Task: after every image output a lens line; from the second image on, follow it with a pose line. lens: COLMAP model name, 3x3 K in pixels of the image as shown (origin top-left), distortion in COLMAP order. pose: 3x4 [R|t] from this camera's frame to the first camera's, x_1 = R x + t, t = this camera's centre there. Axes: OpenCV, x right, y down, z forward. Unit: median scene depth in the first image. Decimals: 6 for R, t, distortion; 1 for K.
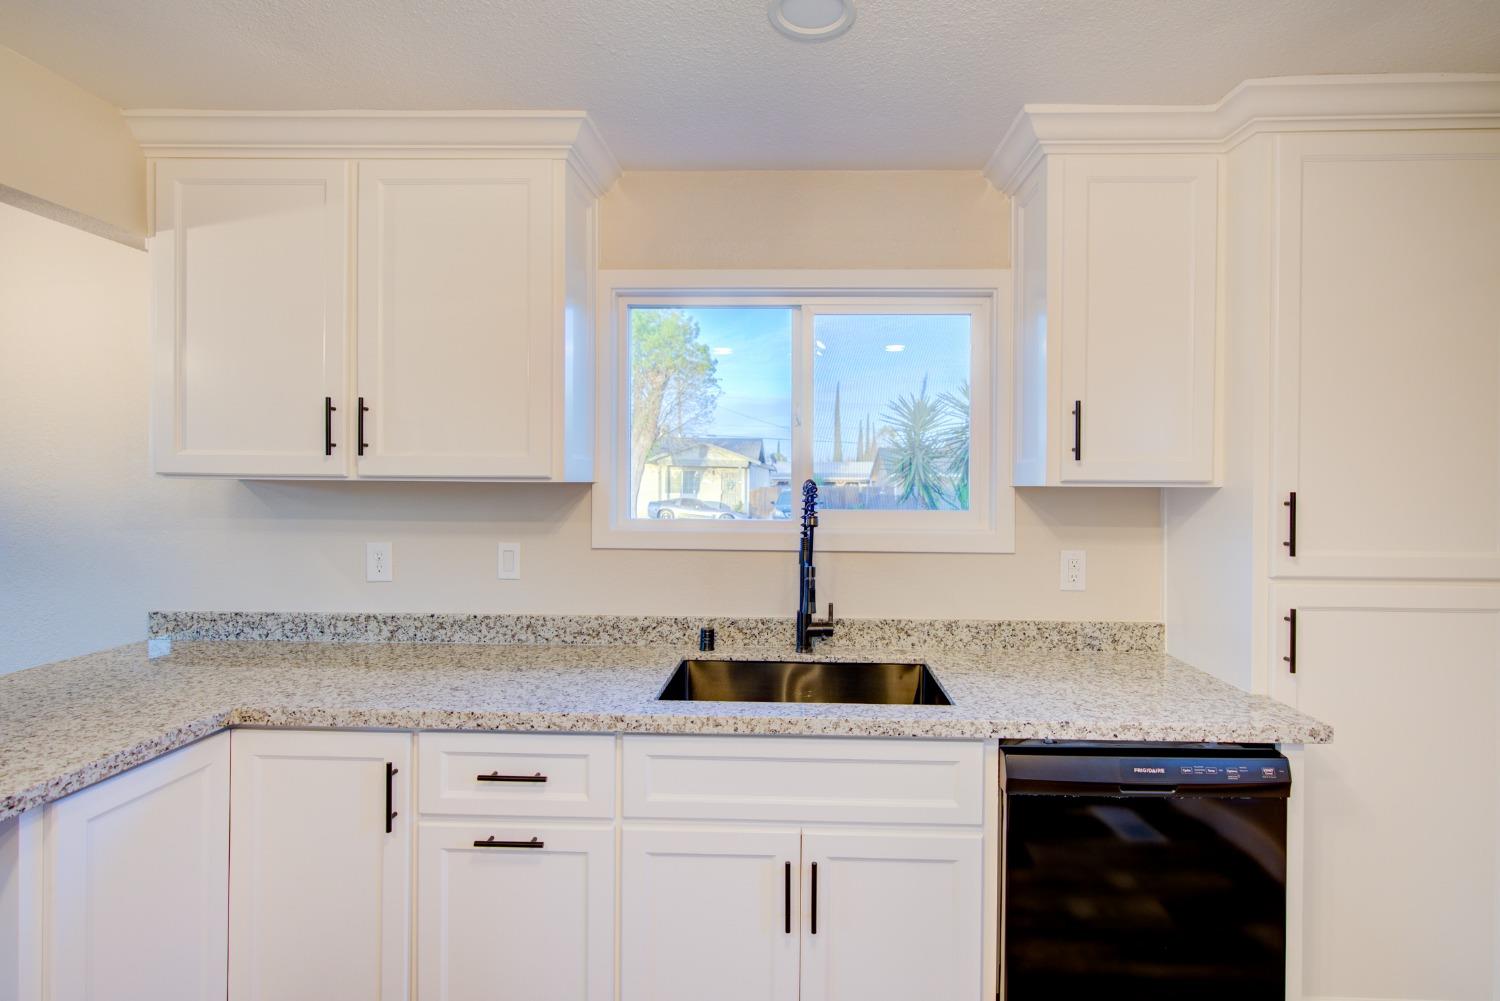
lens RADIAL K [[695.7, 0, 772.4], [0, 695.7, 493.6], [0, 0, 1]] dist [-0.008306, 0.004206]
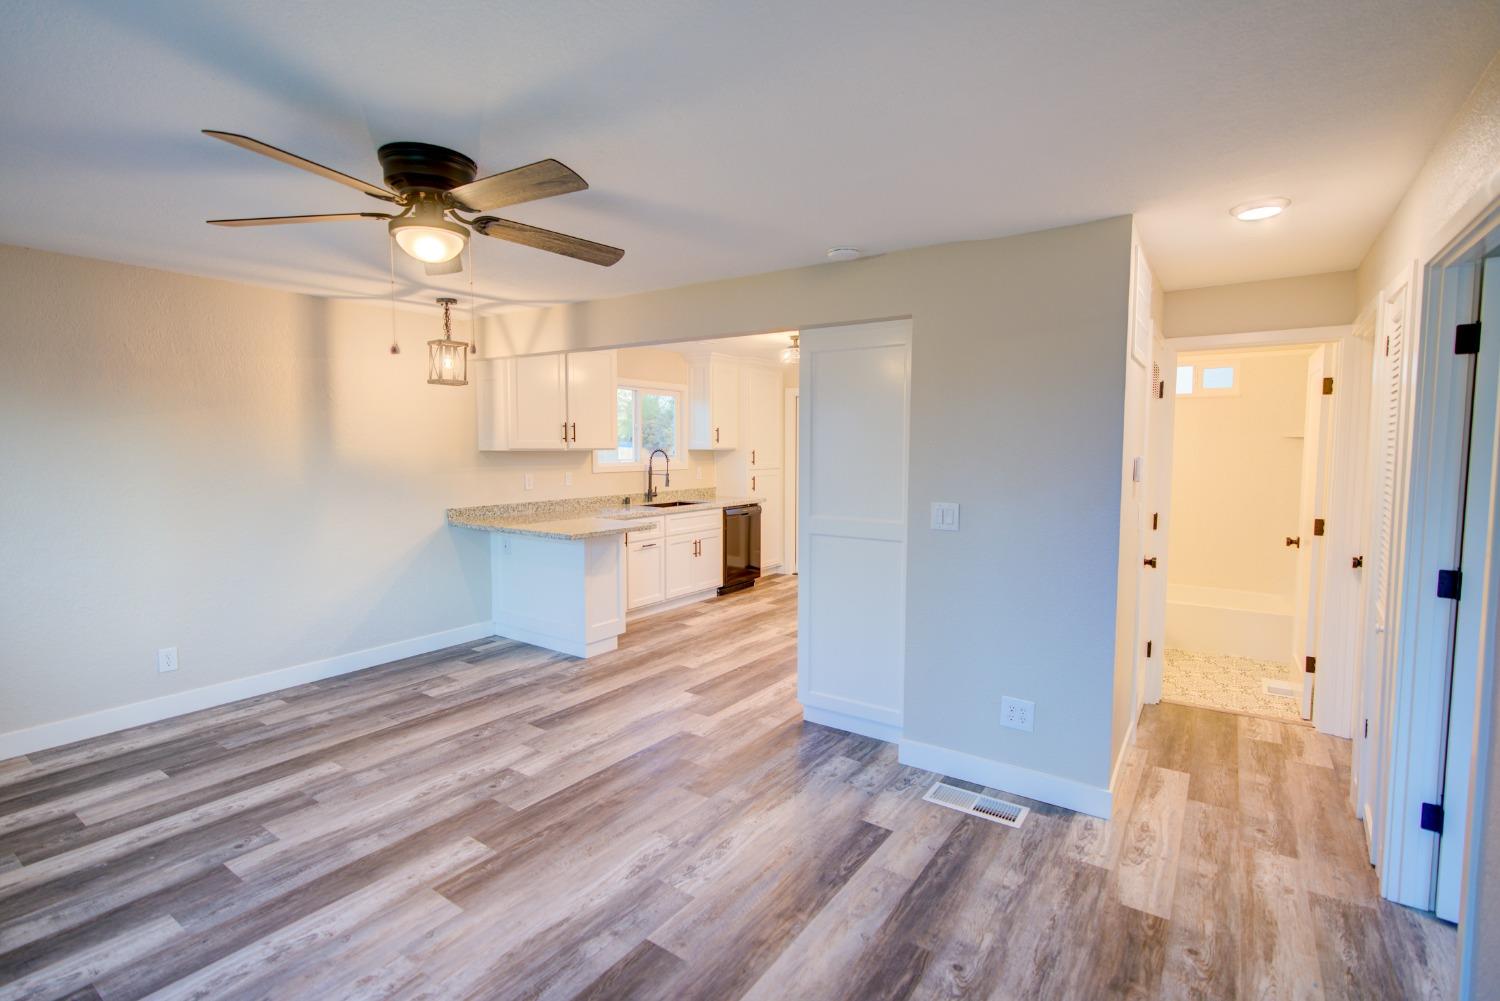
lens RADIAL K [[695.7, 0, 749.2], [0, 695.7, 505.0], [0, 0, 1]] dist [-0.008306, 0.004206]
pose [[0.549468, -0.078887, 0.831783, -2.280237], [0.007578, 0.995962, 0.089452, -0.040602], [-0.835481, -0.042848, 0.547847, -1.092244]]
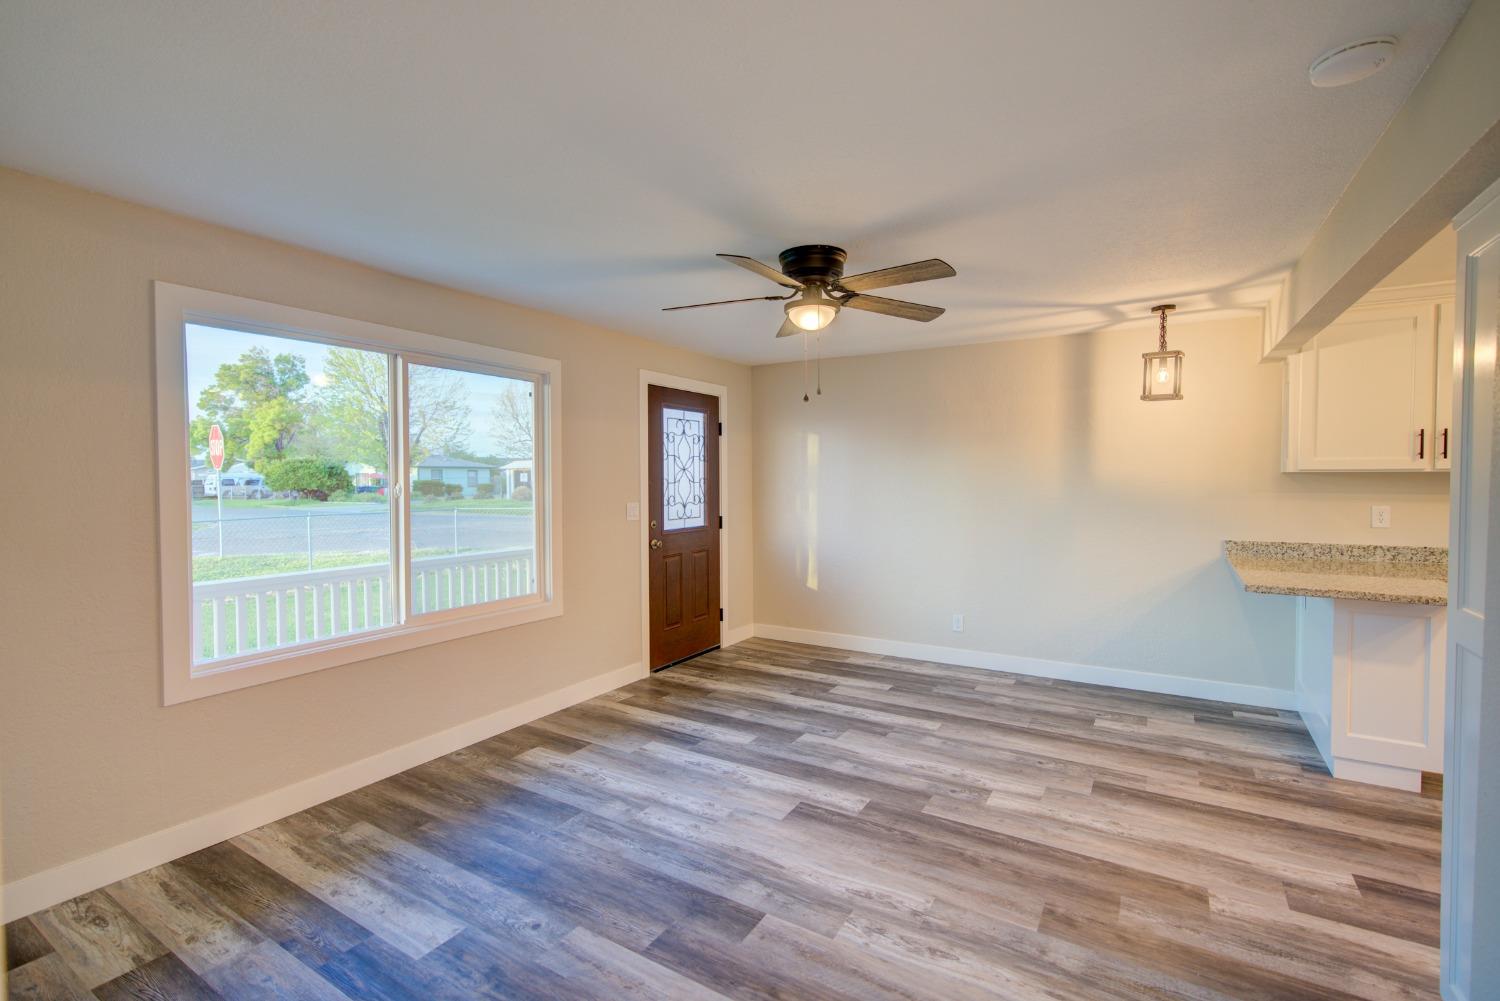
lens RADIAL K [[695.7, 0, 746.0], [0, 695.7, 489.4], [0, 0, 1]] dist [-0.008306, 0.004206]
pose [[0.865410, -0.001013, -0.501064, -1.101061], [0.009031, 0.999867, 0.013576, -0.011516], [0.500983, -0.016274, 0.865304, -1.384556]]
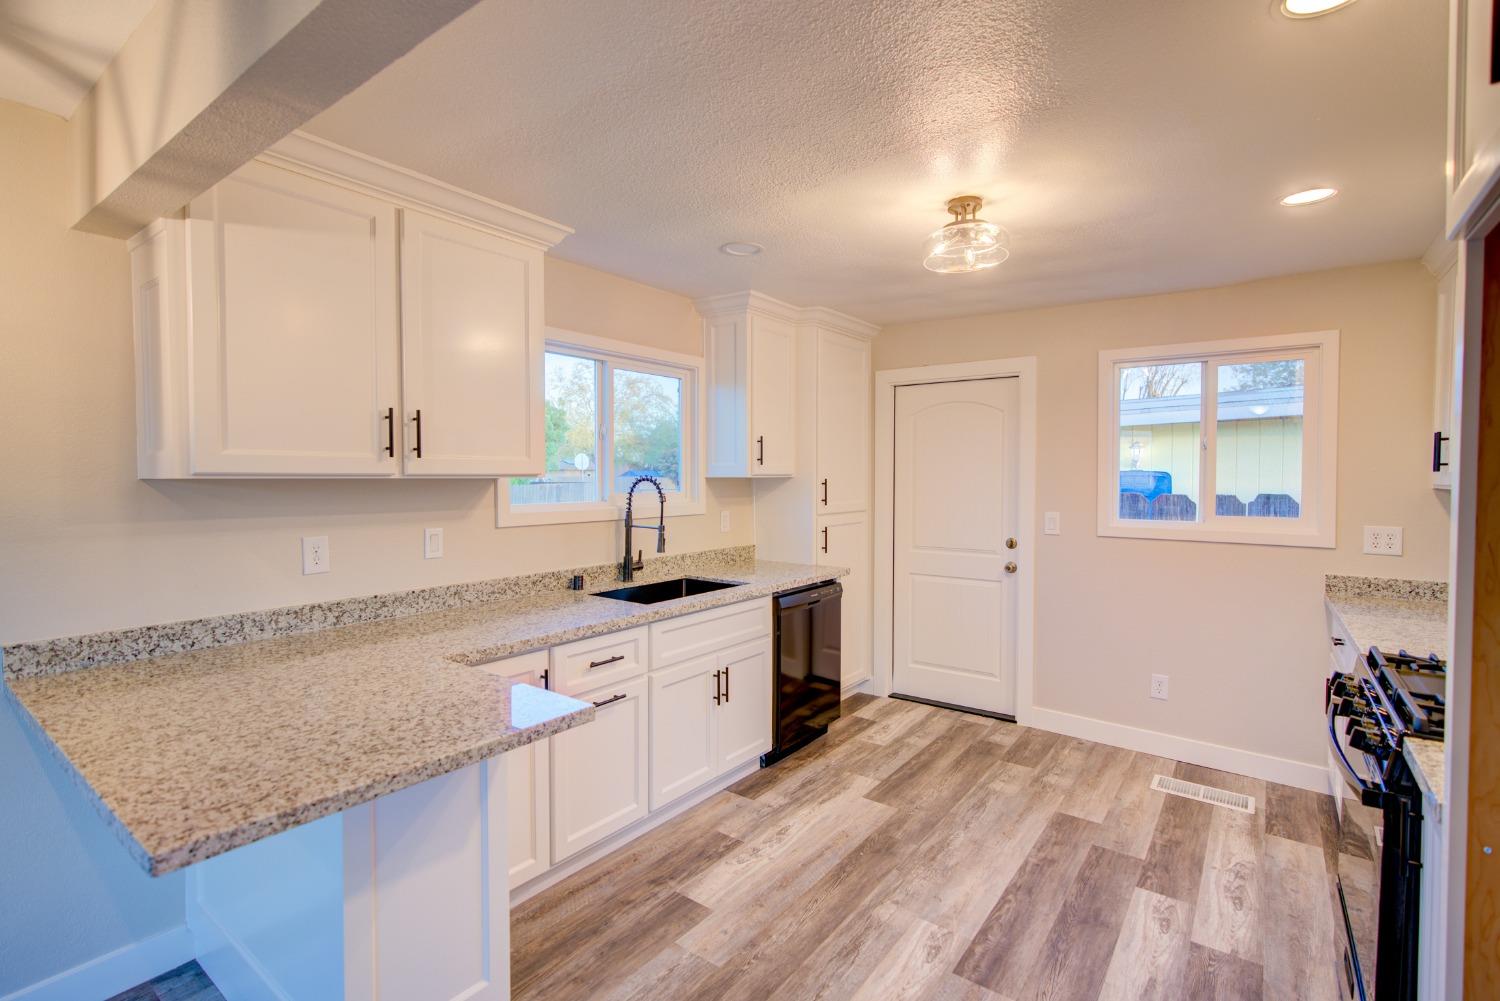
lens RADIAL K [[695.7, 0, 745.4], [0, 695.7, 501.3], [0, 0, 1]] dist [-0.008306, 0.004206]
pose [[0.582983, -0.037990, 0.811596, -1.051429], [0.009219, 0.999151, 0.040148, -0.019165], [-0.812432, -0.015924, 0.582839, -0.145544]]
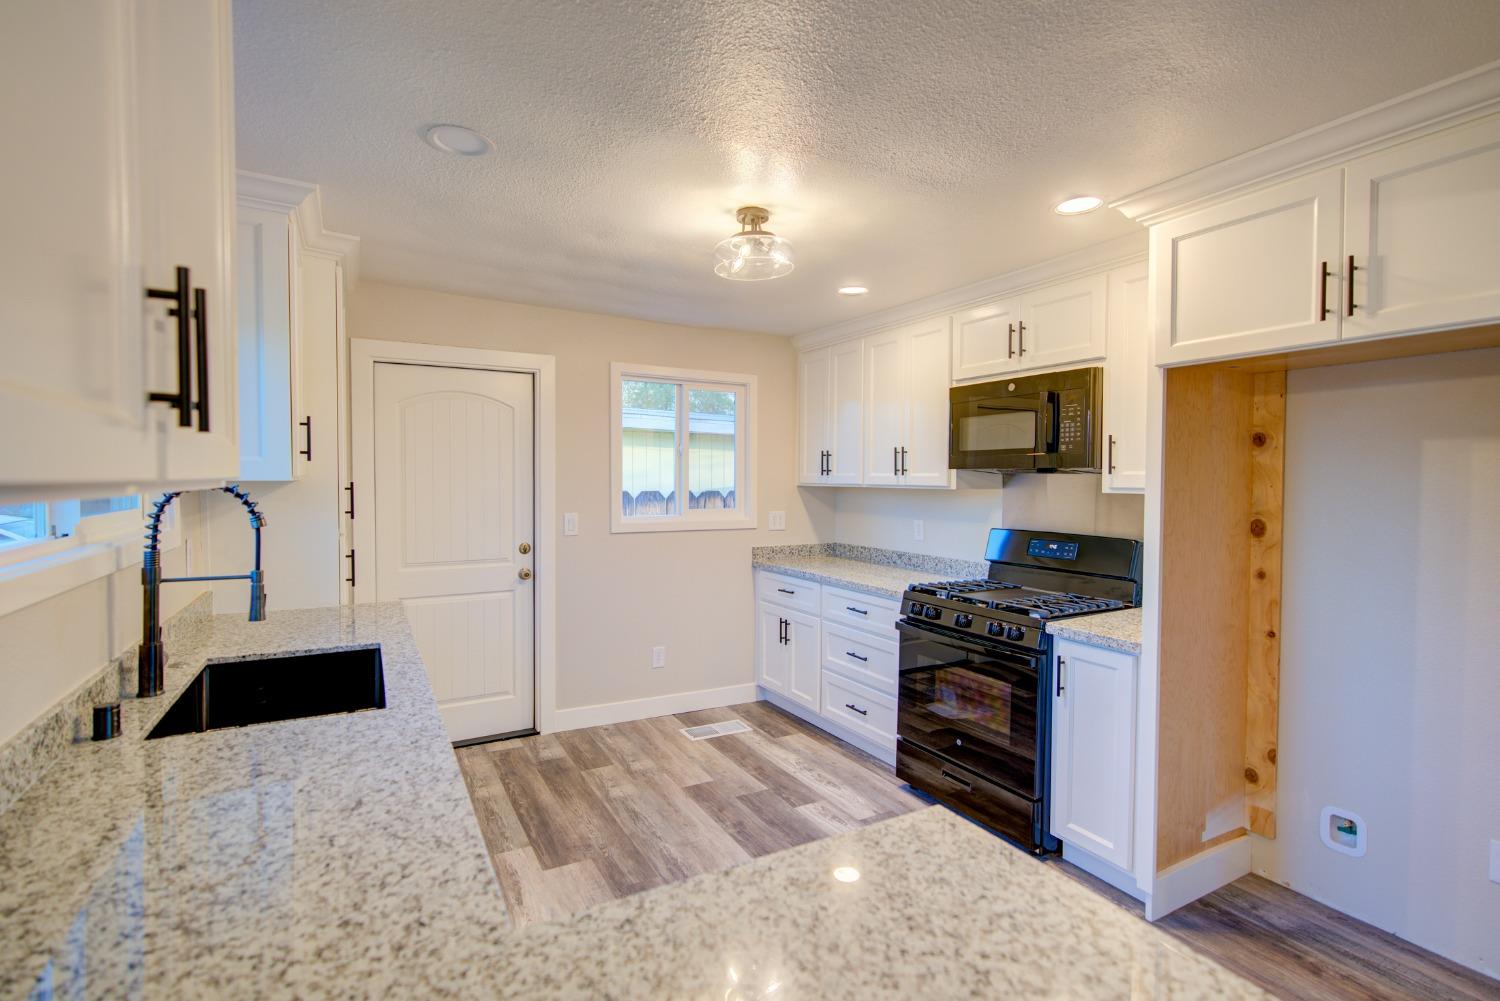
lens RADIAL K [[695.7, 0, 730.6], [0, 695.7, 492.6], [0, 0, 1]] dist [-0.008306, 0.004206]
pose [[-0.501235, -0.029261, 0.864816, -0.923081], [-0.000522, 0.999438, 0.033514, -0.027304], [-0.865311, 0.016347, -0.500969, 0.790301]]
